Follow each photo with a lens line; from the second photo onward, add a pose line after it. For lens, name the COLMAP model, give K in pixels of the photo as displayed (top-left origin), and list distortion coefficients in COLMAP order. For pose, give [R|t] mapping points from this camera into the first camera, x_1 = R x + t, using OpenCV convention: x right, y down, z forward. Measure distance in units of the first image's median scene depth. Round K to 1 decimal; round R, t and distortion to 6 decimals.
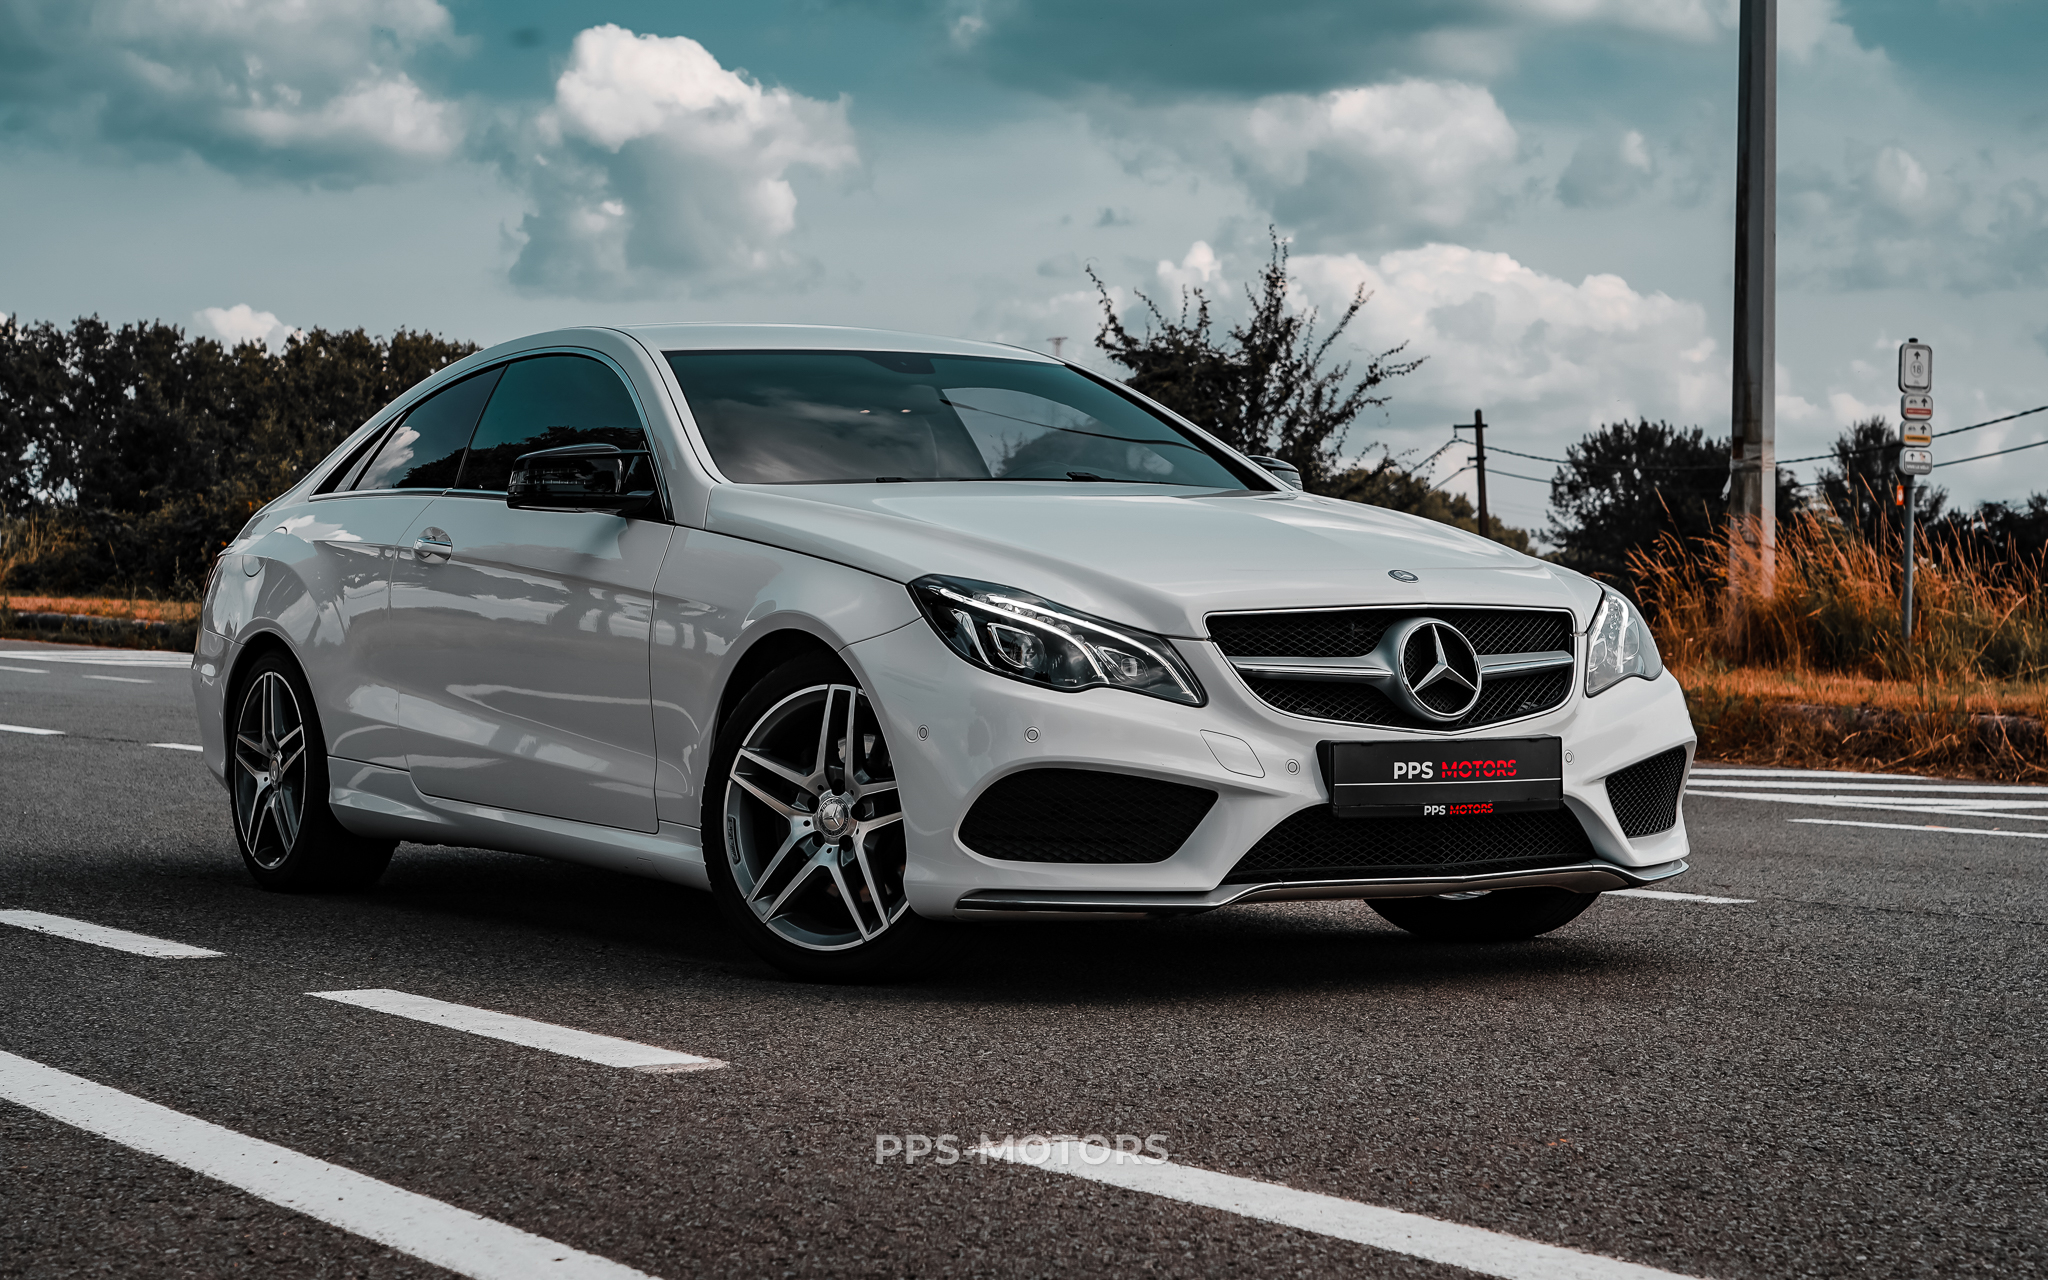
lens RADIAL K [[3525.2, 0, 1029.2], [0, 3525.2, 642.7], [0, 0, 1]] dist [0.145833, 0.000000]
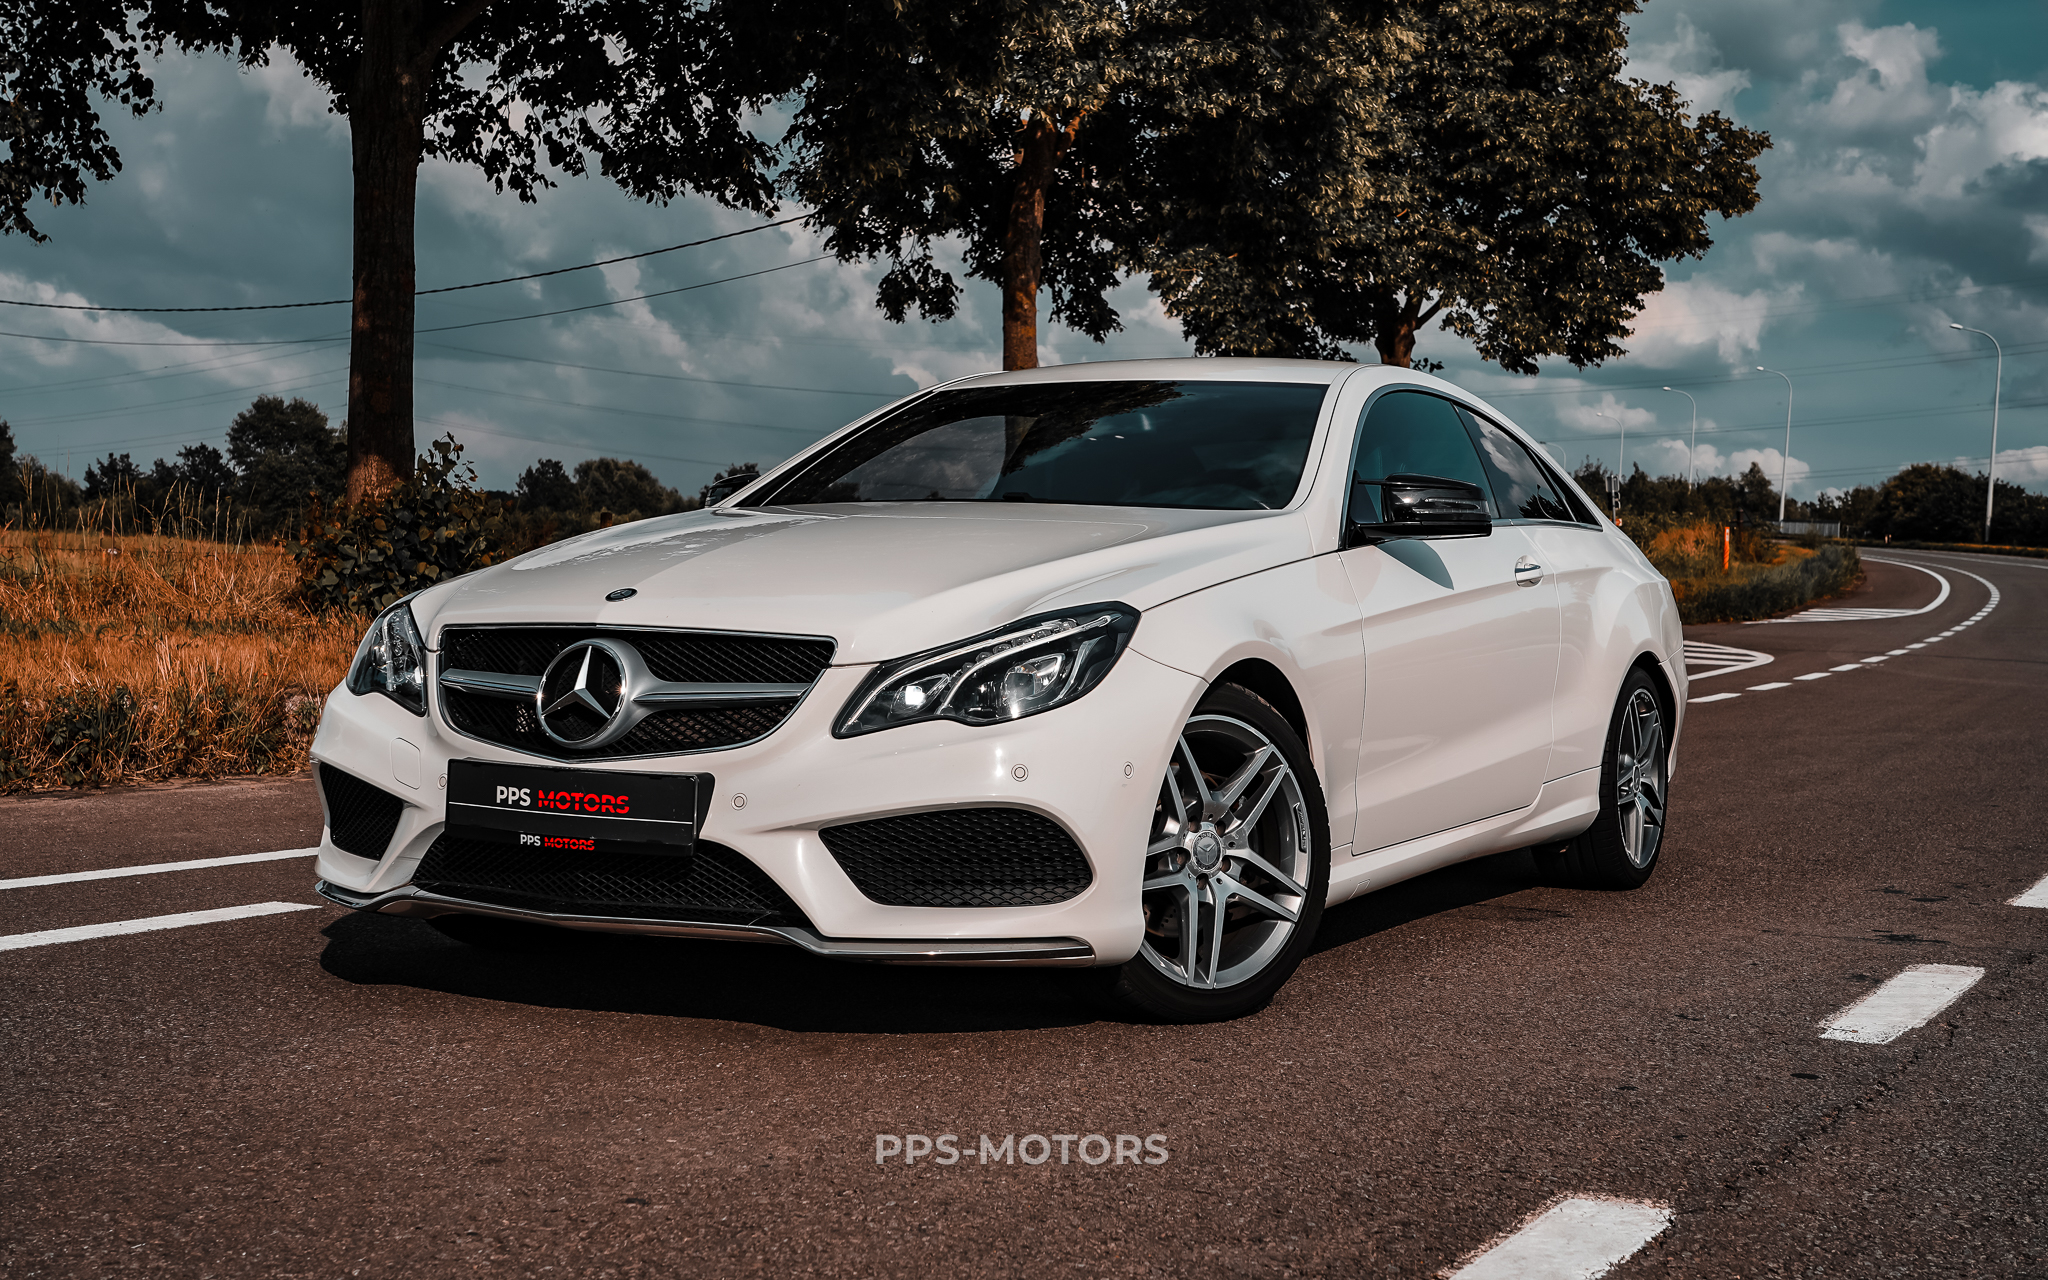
lens RADIAL K [[2593.9, 0, 1014.7], [0, 2593.9, 632.2], [0, 0, 1]] dist [0.033075, 0.000000]
pose [[0.496866, 0.024960, -0.867468, 0.781934], [-0.033866, 0.999383, 0.009358, -0.019235], [0.867166, 0.024728, 0.497404, 0.764472]]
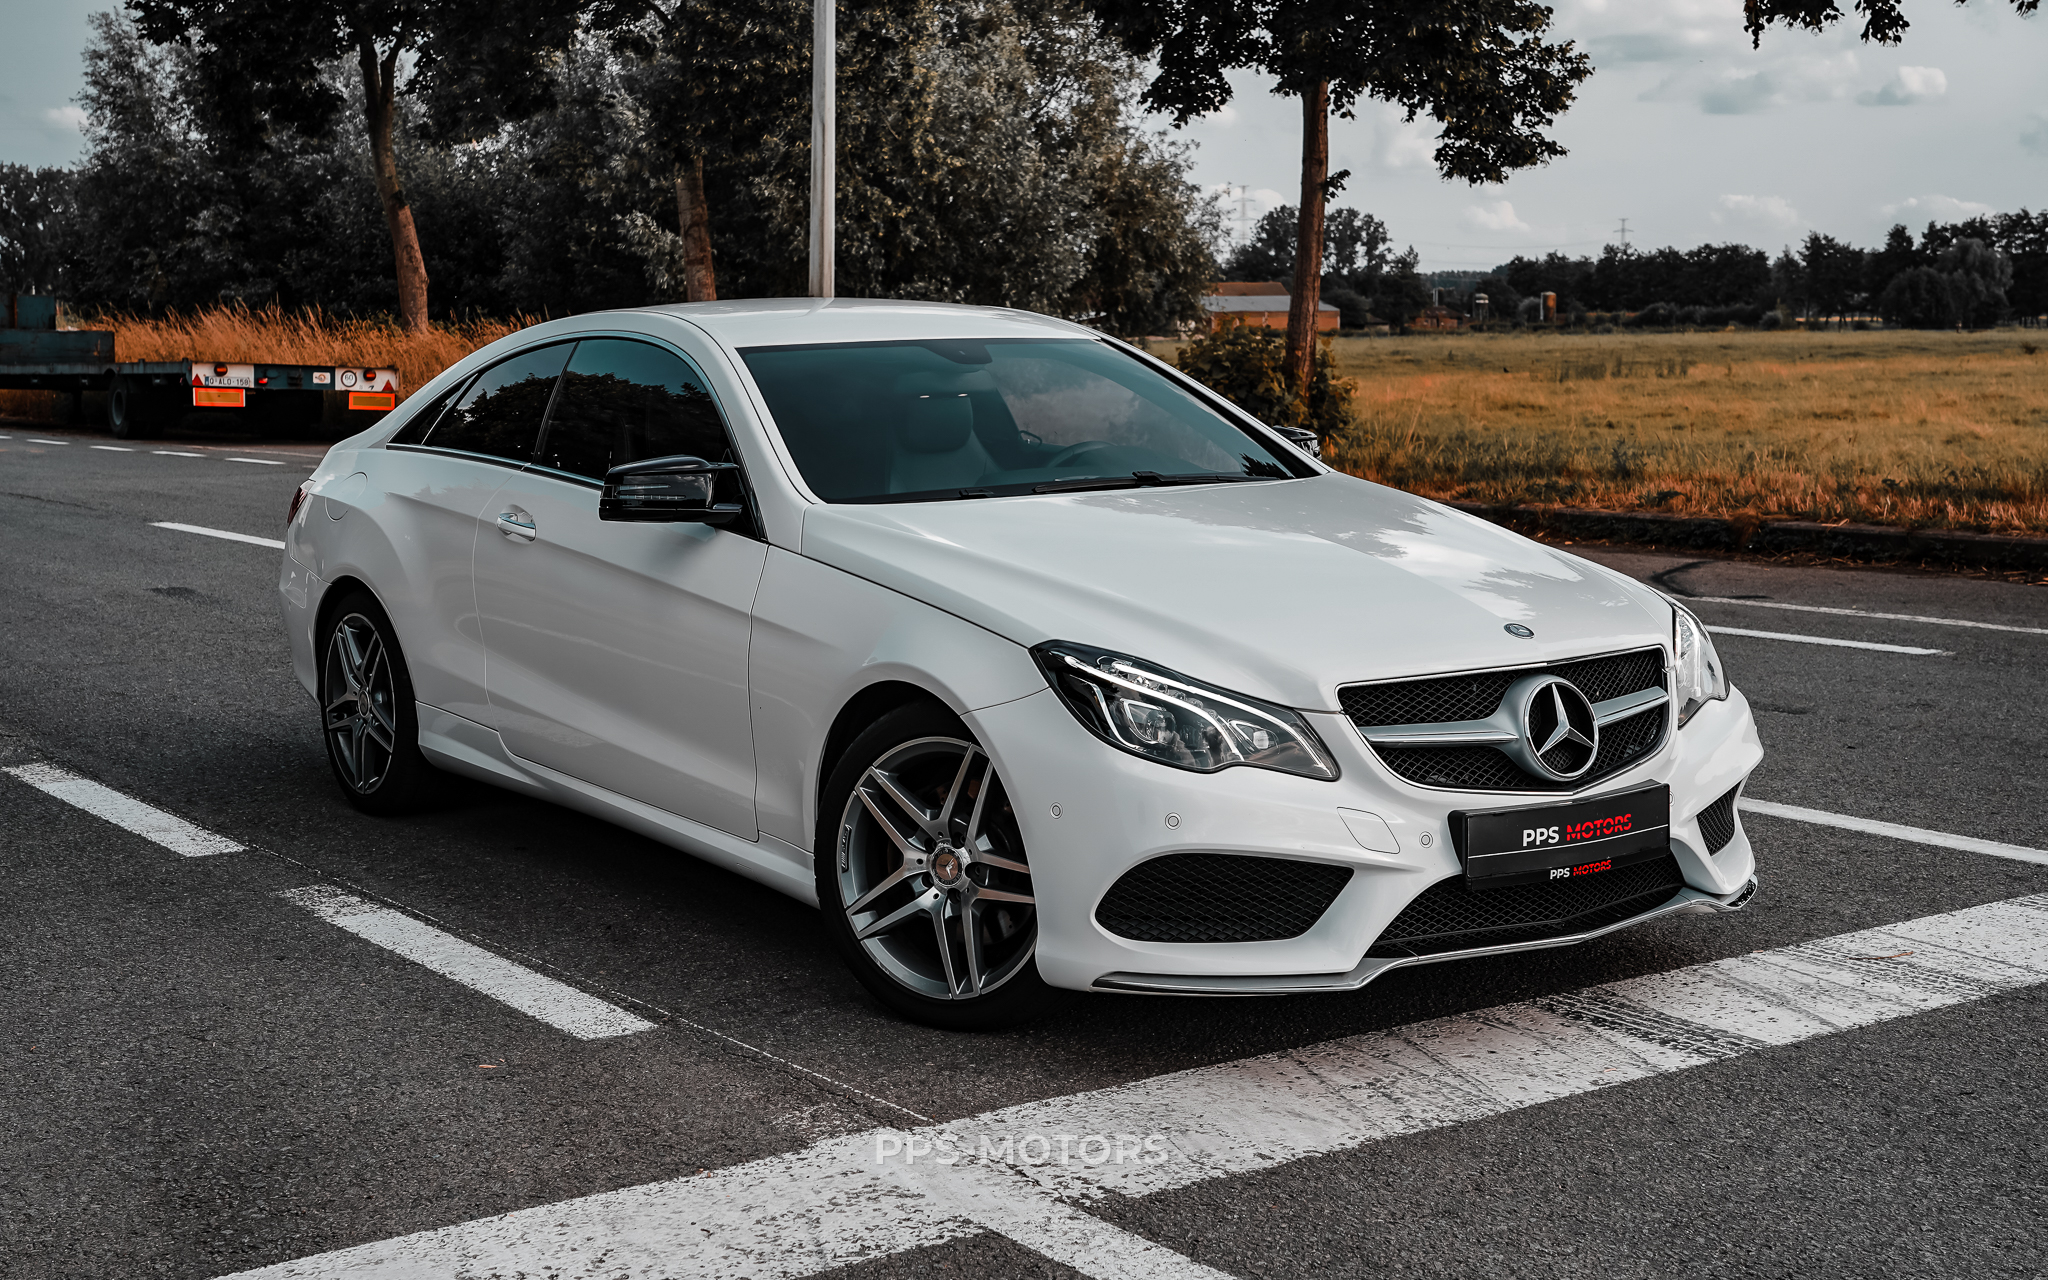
lens RADIAL K [[2575.9, 0, 1024.0], [0, 2575.9, 647.2], [0, 0, 1]] dist [0.143552, 0.000000]
pose [[0.998313, -0.013415, 0.056490, -0.078967], [0.006645, 0.992948, 0.118364, -0.105404], [-0.057679, -0.117789, 0.991362, 0.281674]]
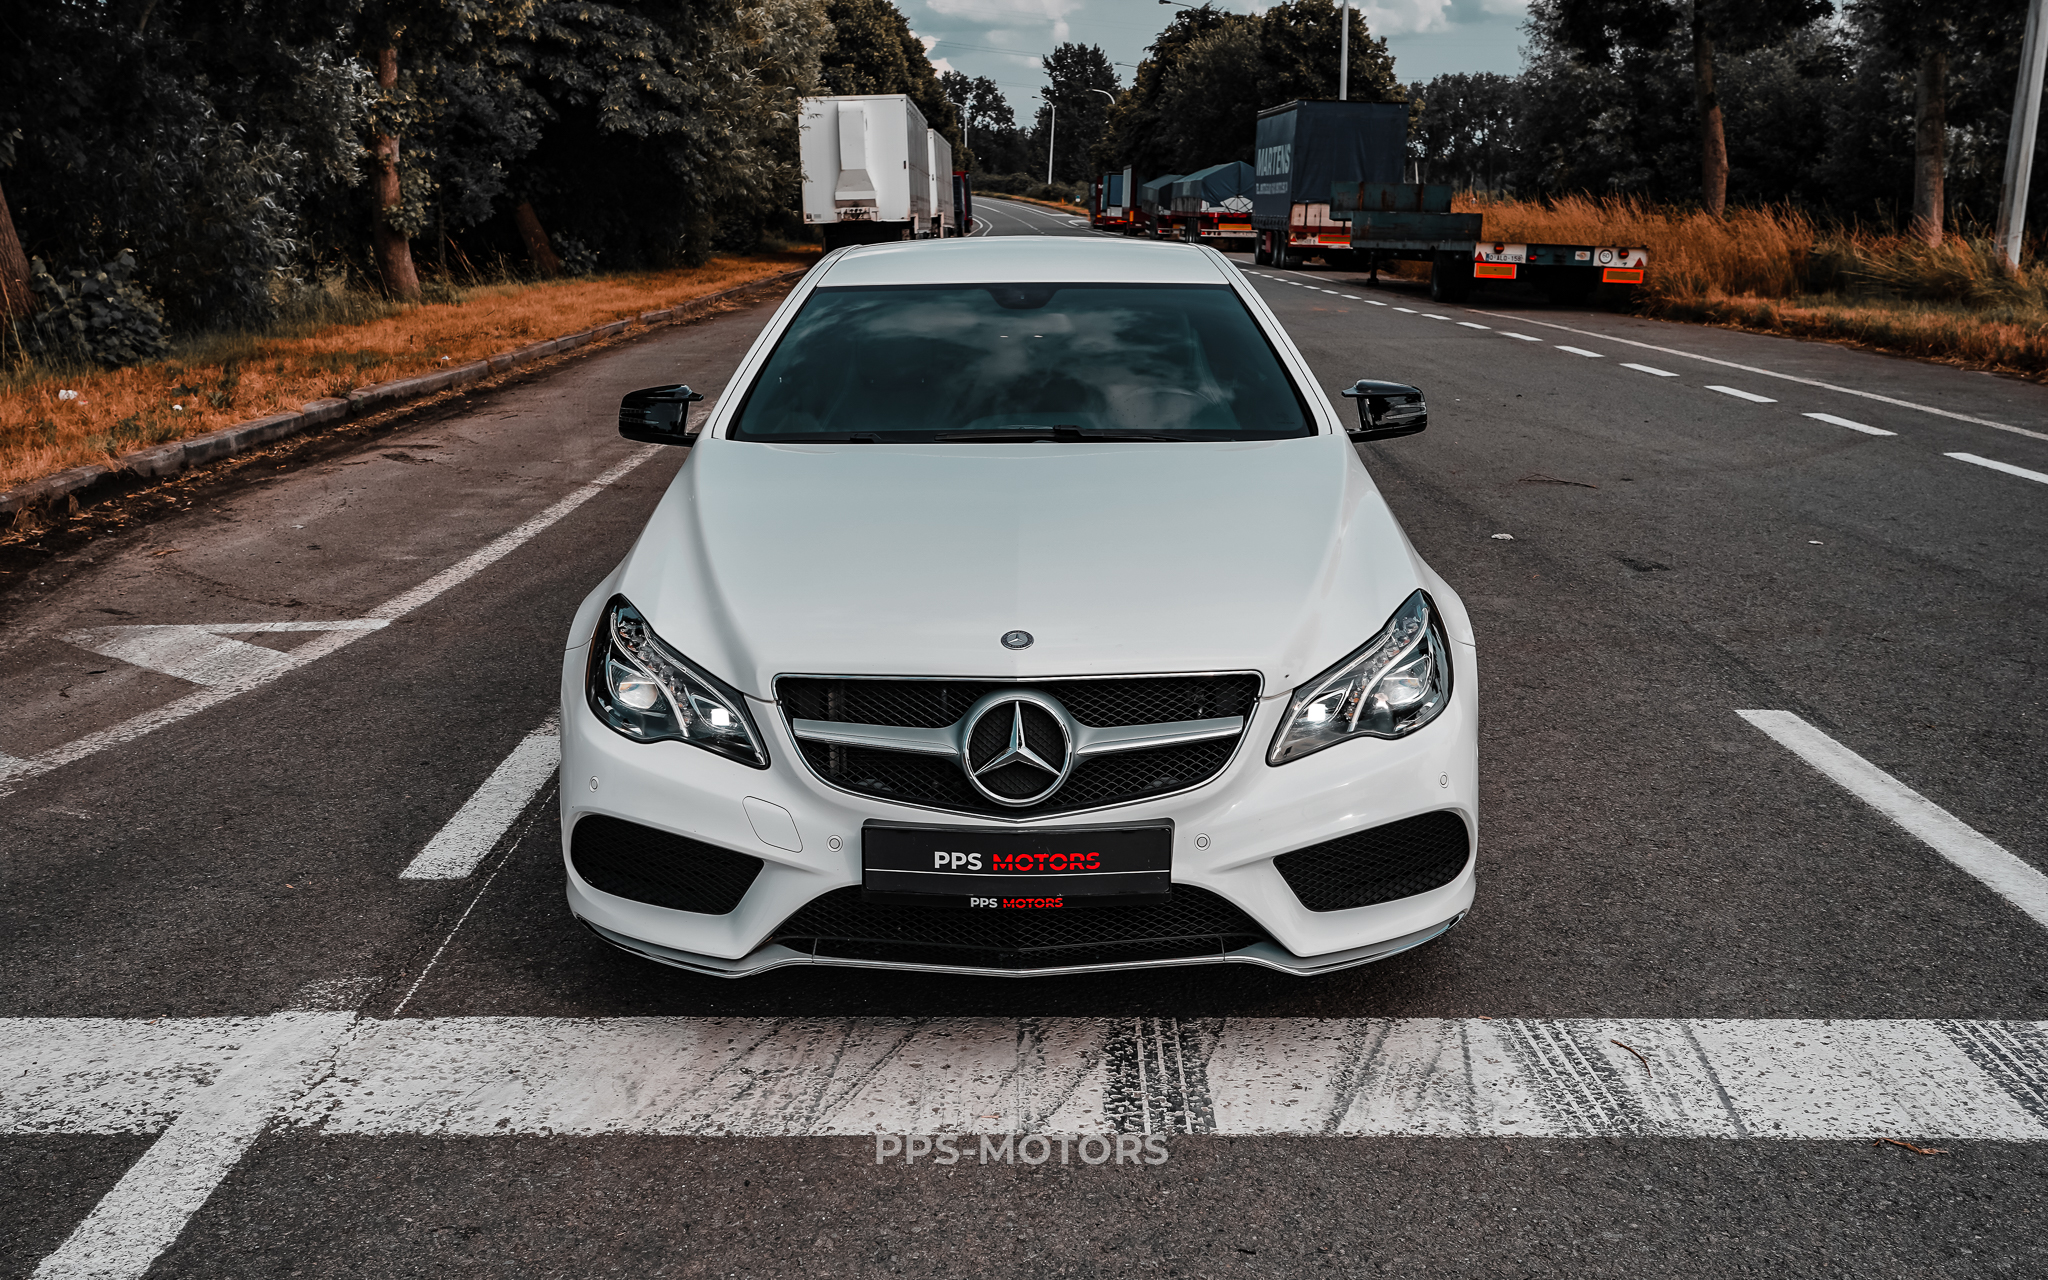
lens RADIAL K [[2090.1, 0, 1039.0], [0, 2090.1, 638.8], [0, 0, 1]] dist [0.023732, 0.000000]
pose [[0.850951, 0.110442, -0.513503, 0.406437], [-0.006007, 0.979626, 0.200740, -0.133948], [0.525211, -0.167736, 0.834277, 0.553018]]
